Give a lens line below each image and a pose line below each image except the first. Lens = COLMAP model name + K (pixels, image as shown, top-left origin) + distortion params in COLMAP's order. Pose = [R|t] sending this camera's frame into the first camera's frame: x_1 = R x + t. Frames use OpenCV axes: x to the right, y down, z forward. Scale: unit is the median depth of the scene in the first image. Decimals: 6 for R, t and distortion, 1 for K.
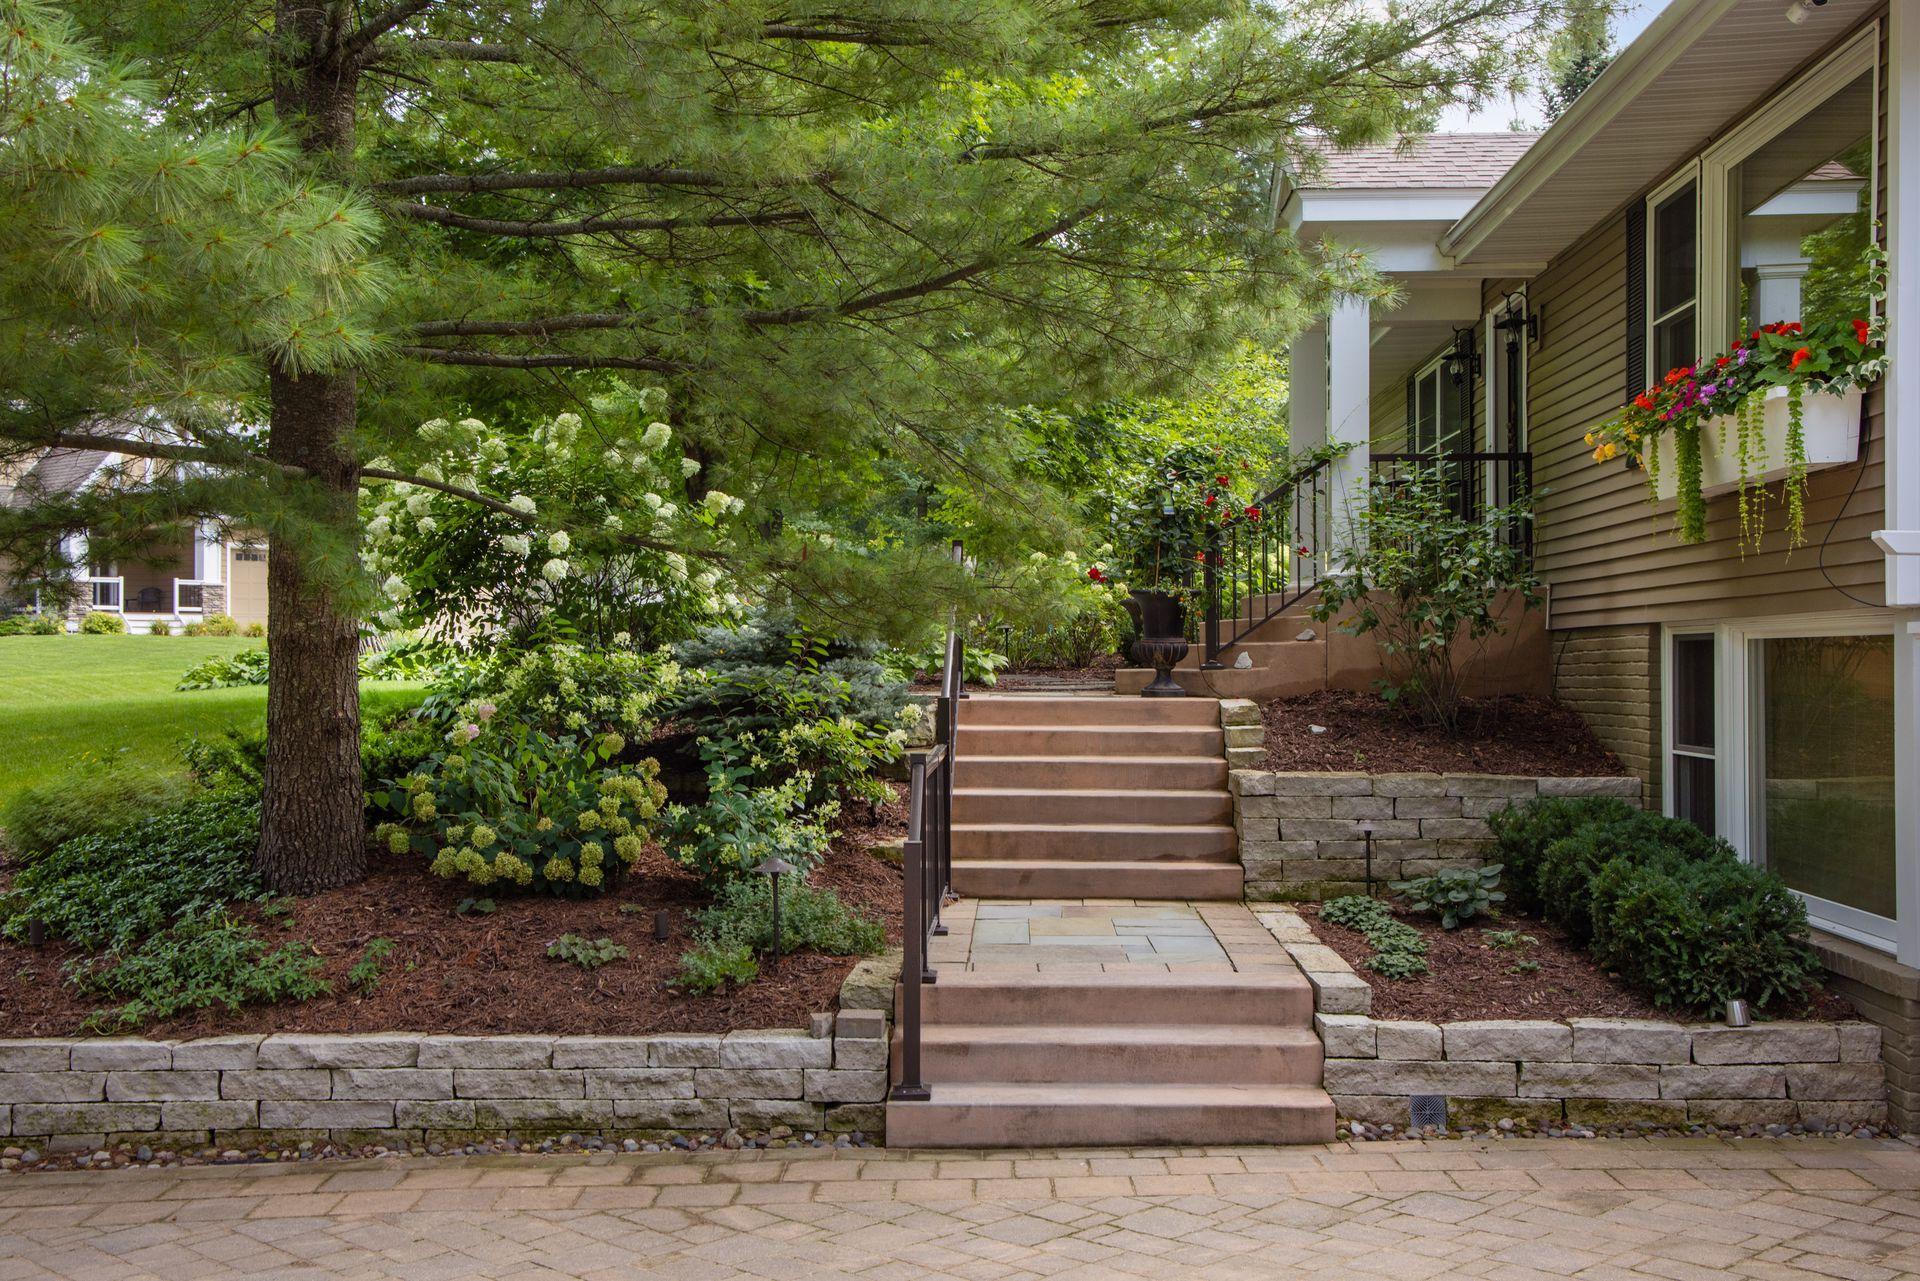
lens RADIAL K [[2084.4, 0, 966.1], [0, 2084.4, 633.0], [0, 0, 1]] dist [0.091841, 0.000000]
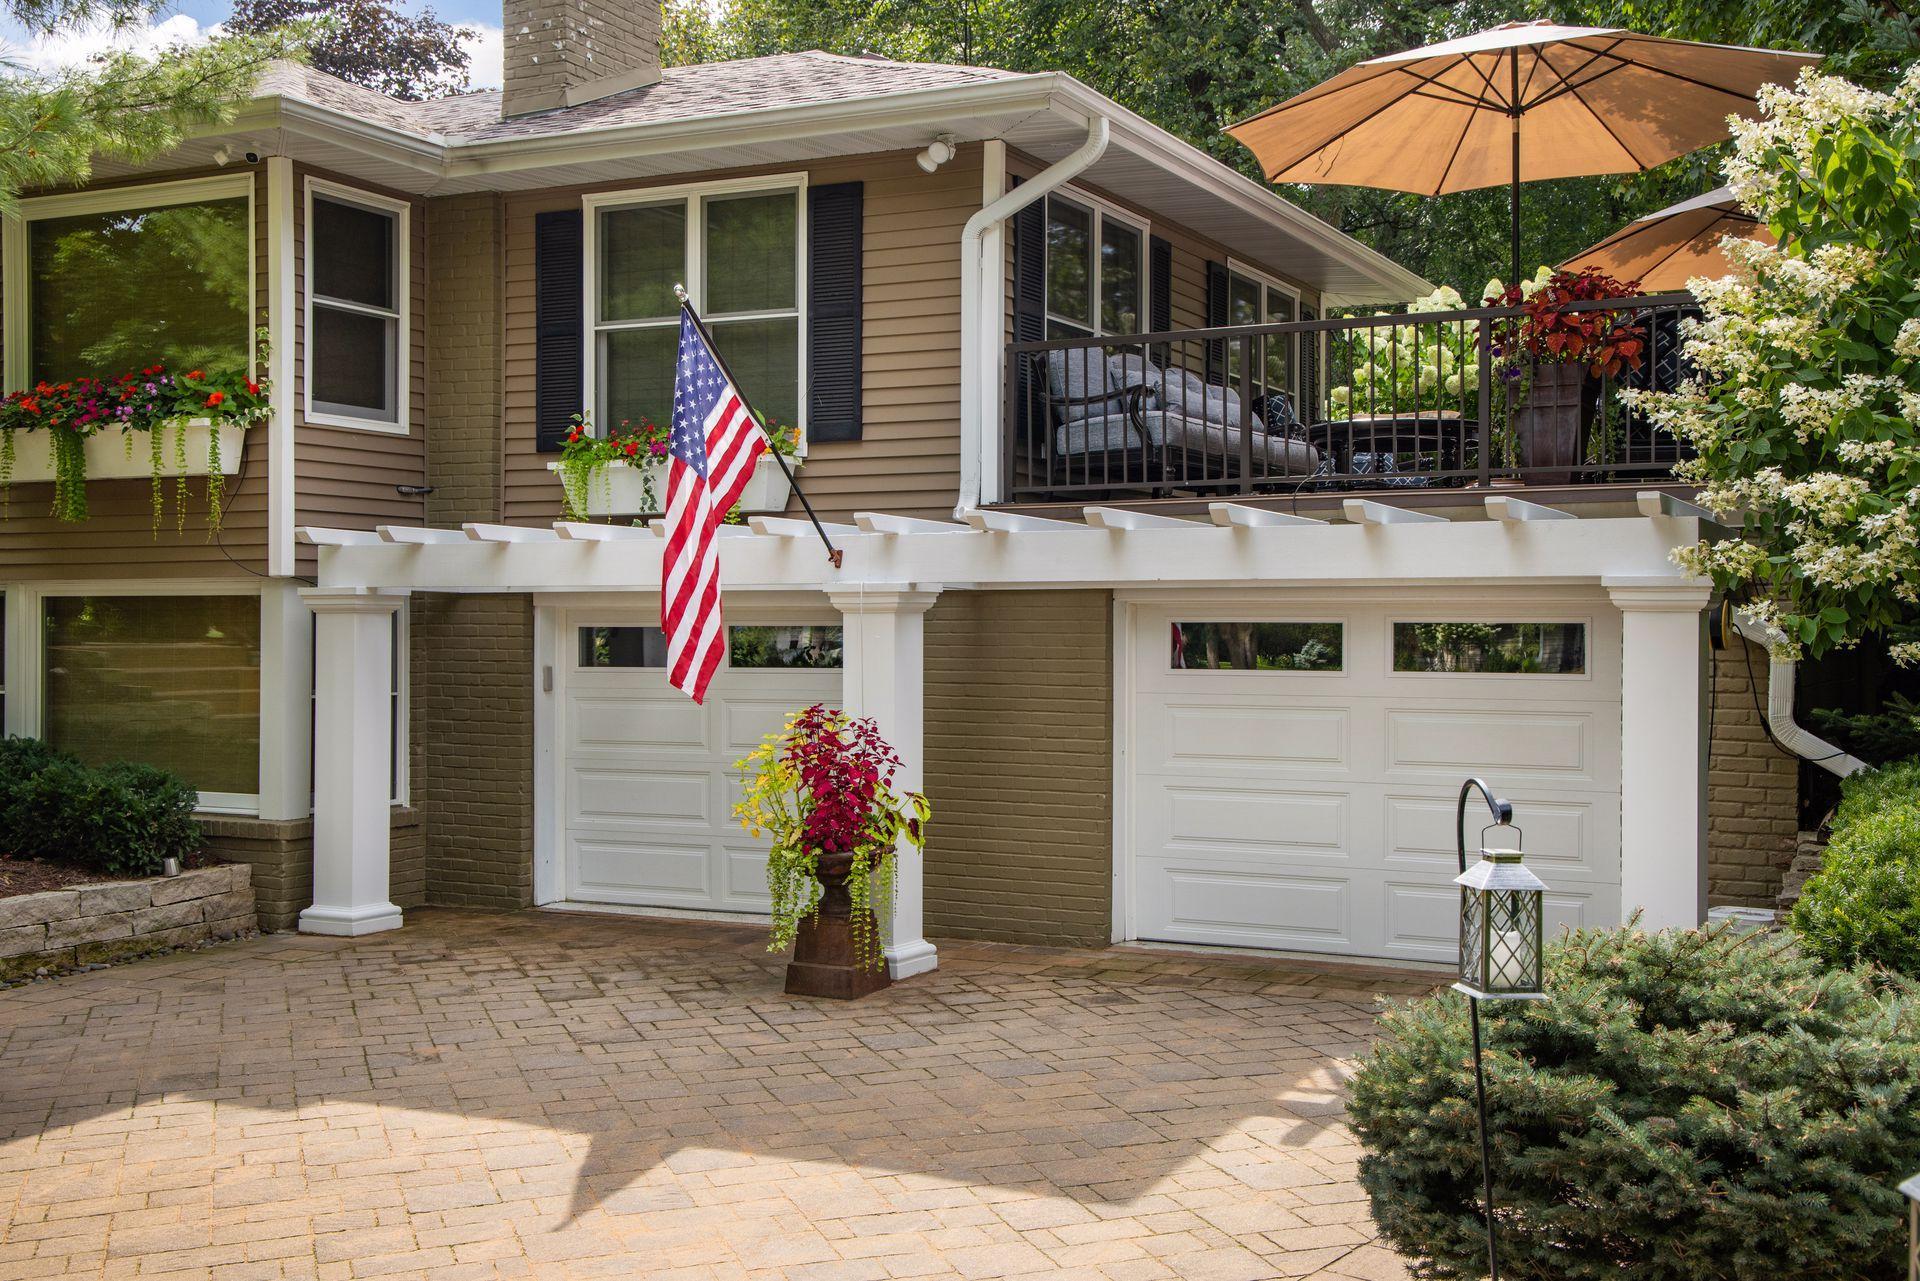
lens RADIAL K [[2084.4, 0, 938.8], [0, 2084.4, 604.0], [0, 0, 1]] dist [0.091841, 0.000000]
pose [[0.449780, 0.011809, 0.893061, -0.652517], [-0.019407, 0.999806, -0.003446, 0.002657], [-0.892928, -0.015782, 0.449922, -0.068115]]
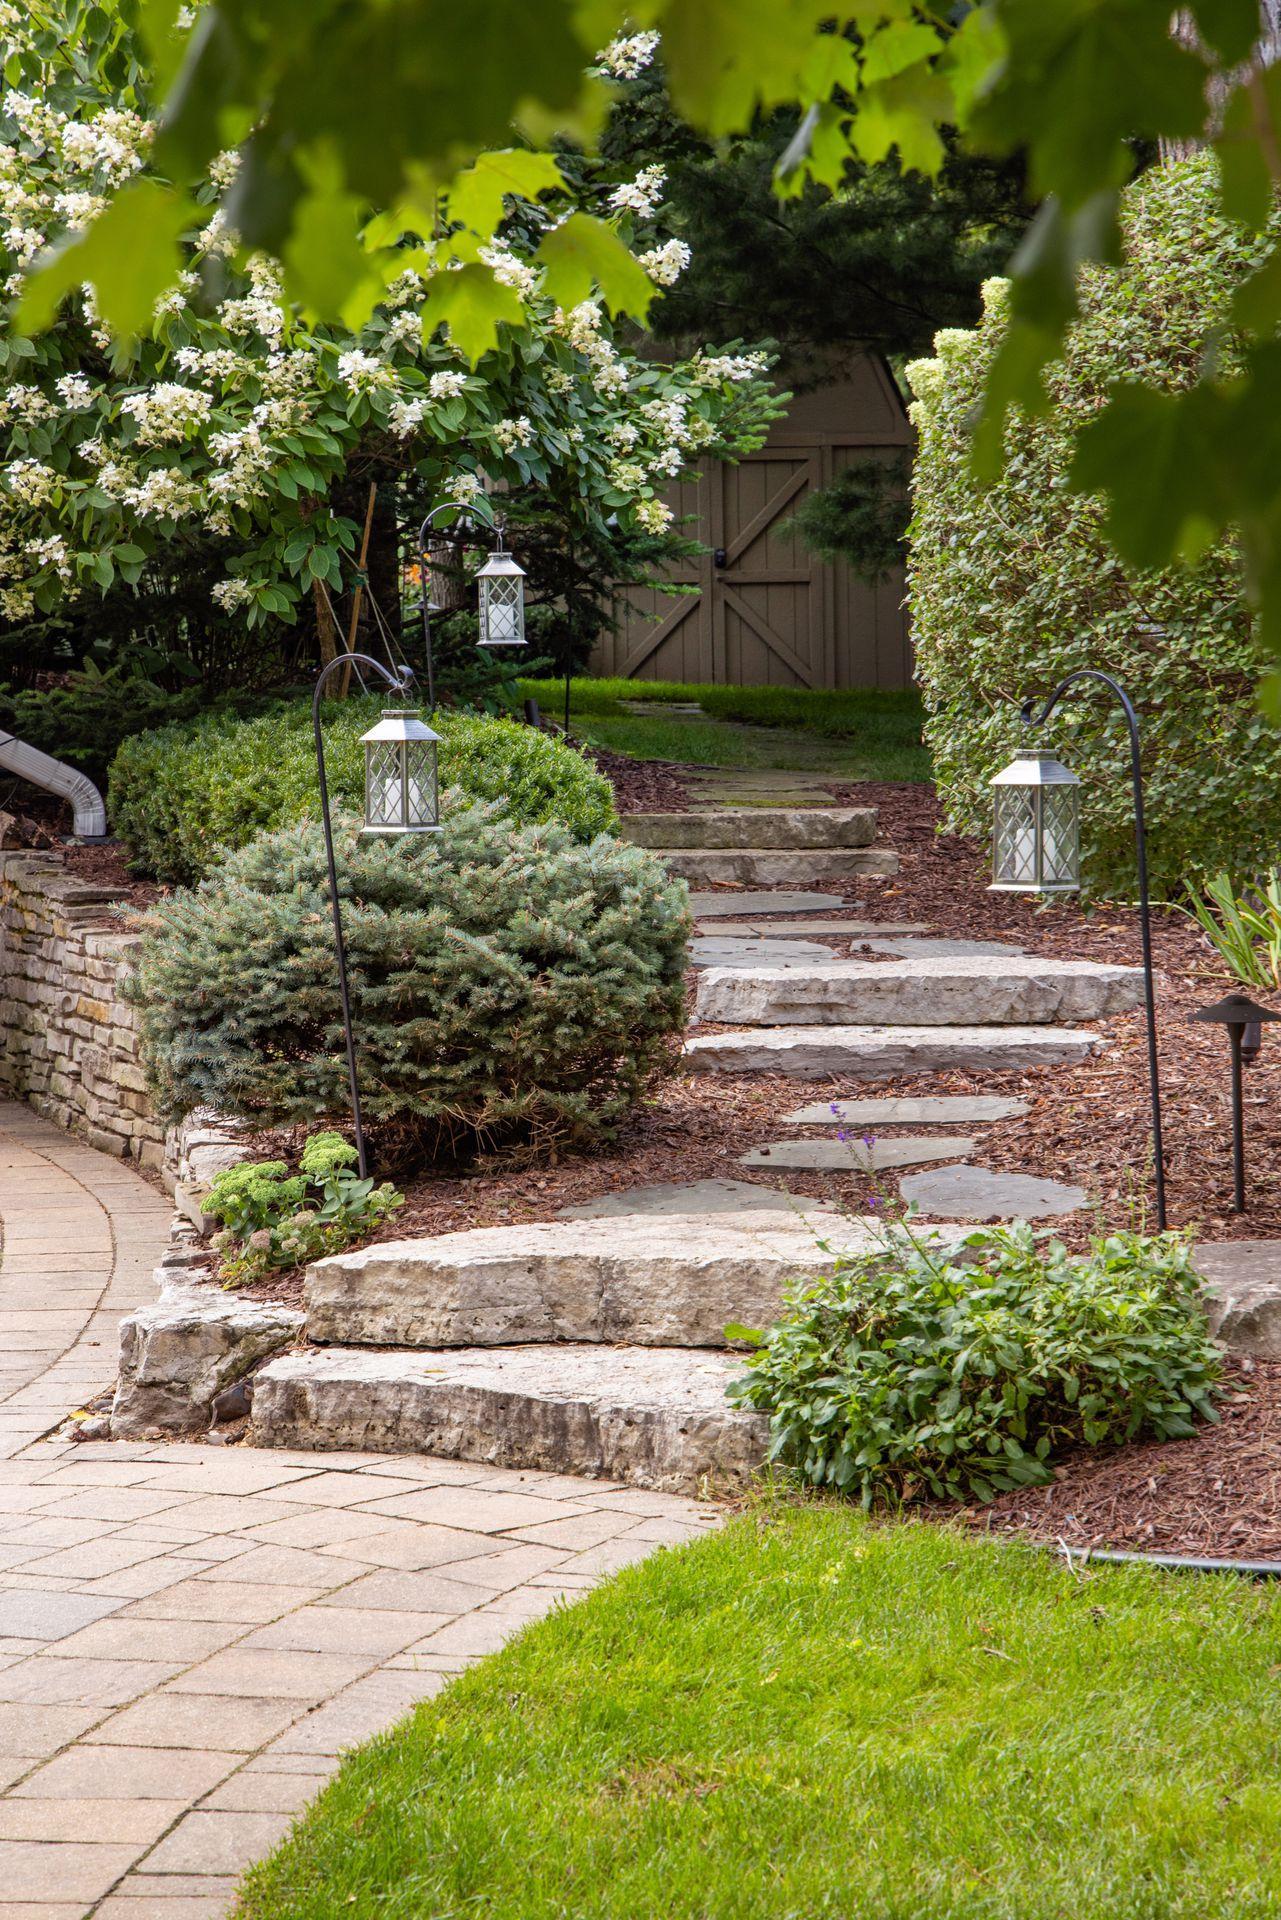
lens RADIAL K [[4476.8, 0, 629.7], [0, 4476.8, 966.0], [0, 0, 1]] dist [0.253078, 0.000000]
pose [[-0.315830, -0.053738, 0.947293, -1.318653], [0.001369, 0.998368, 0.057091, 0.055846], [-0.948815, 0.019328, -0.315241, 0.354953]]
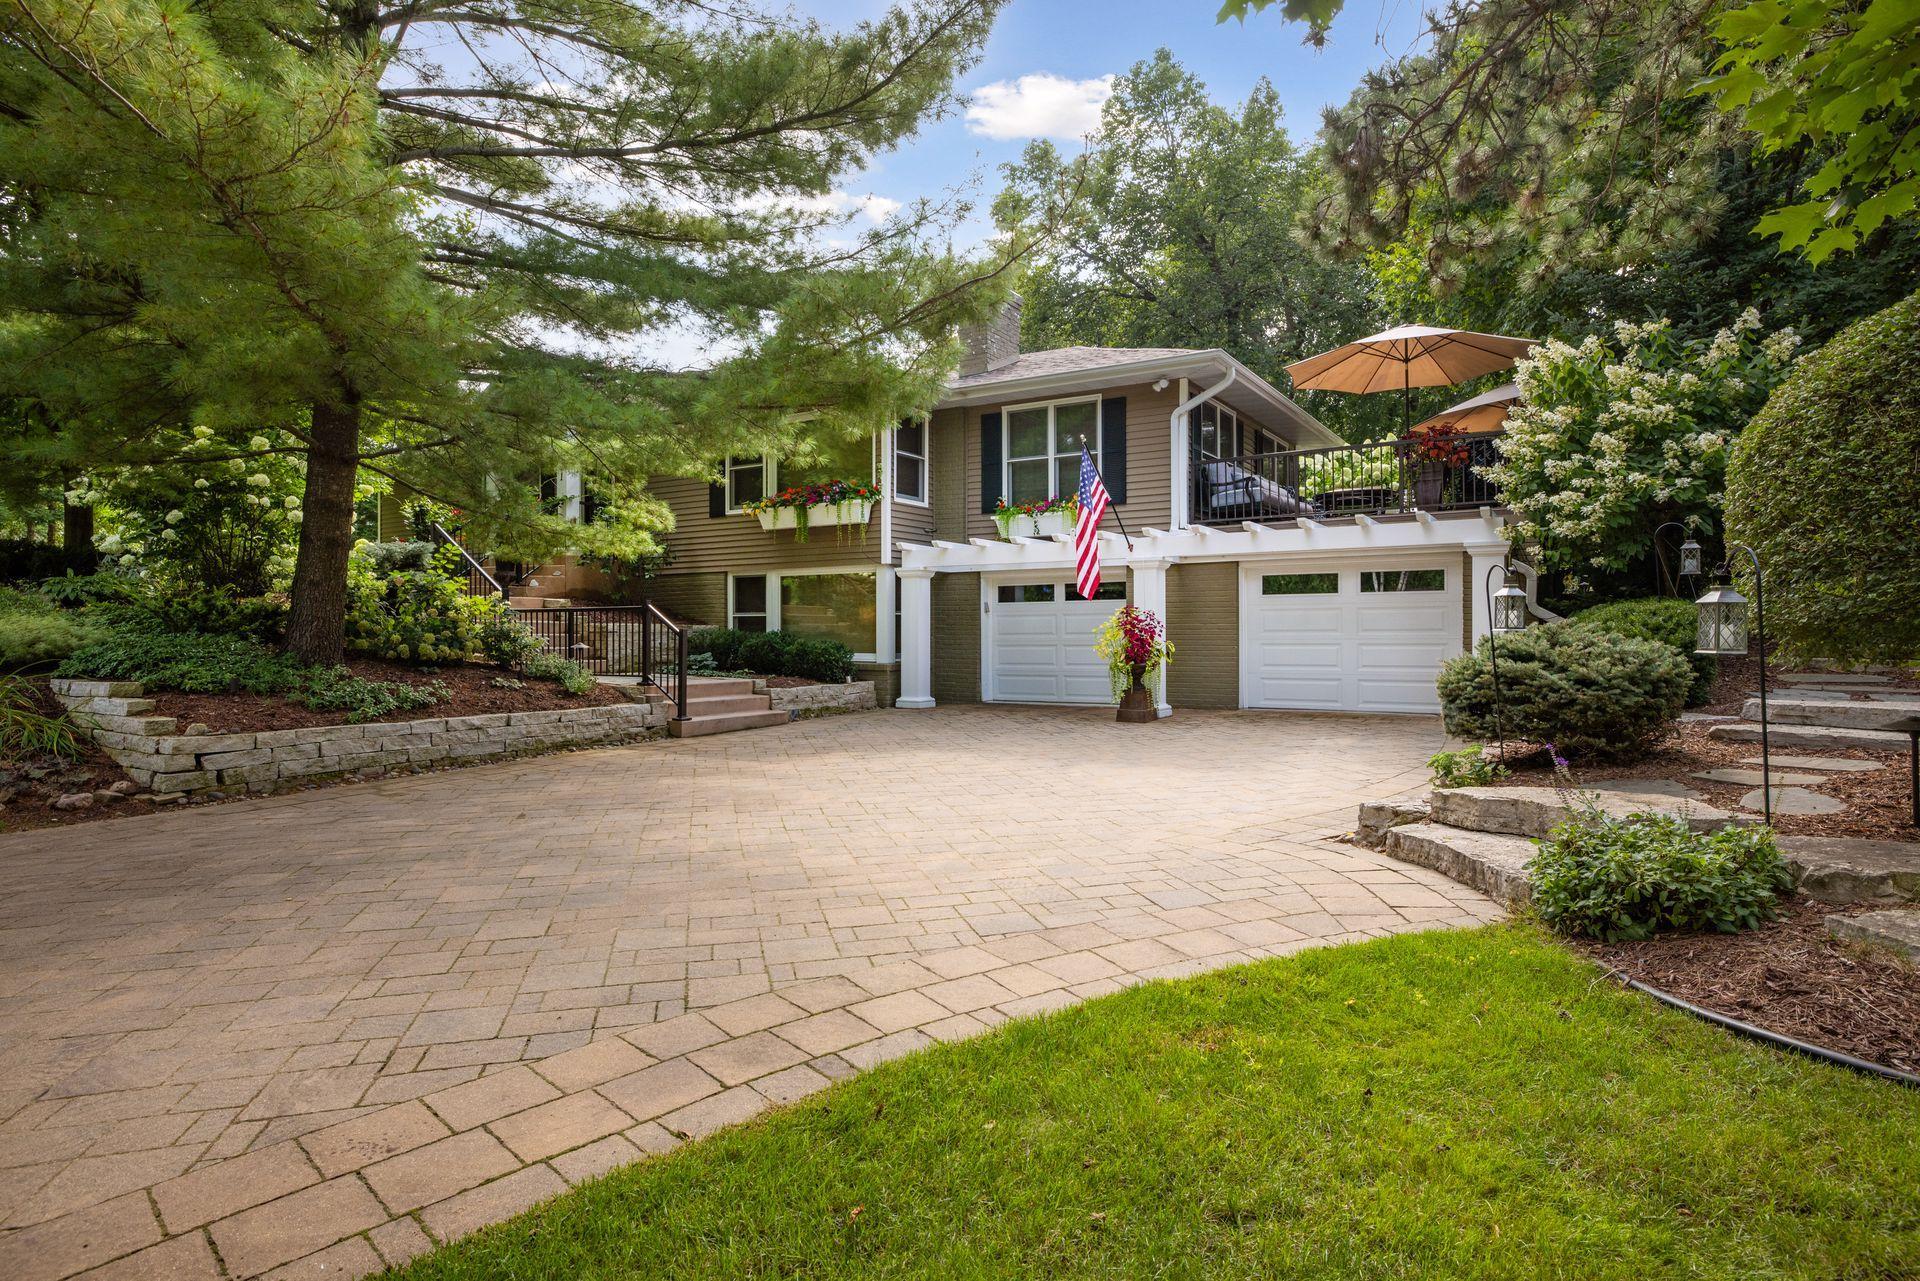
lens RADIAL K [[1011.3, 0, 956.3], [0, 1011.3, 619.5], [0, 0, 1]] dist [-0.012845, -0.000421]
pose [[0.515543, 0.011069, 0.856792, -0.965956], [-0.012180, 0.999910, -0.005589, 0.088879], [-0.856777, -0.007555, 0.515632, 0.001285]]
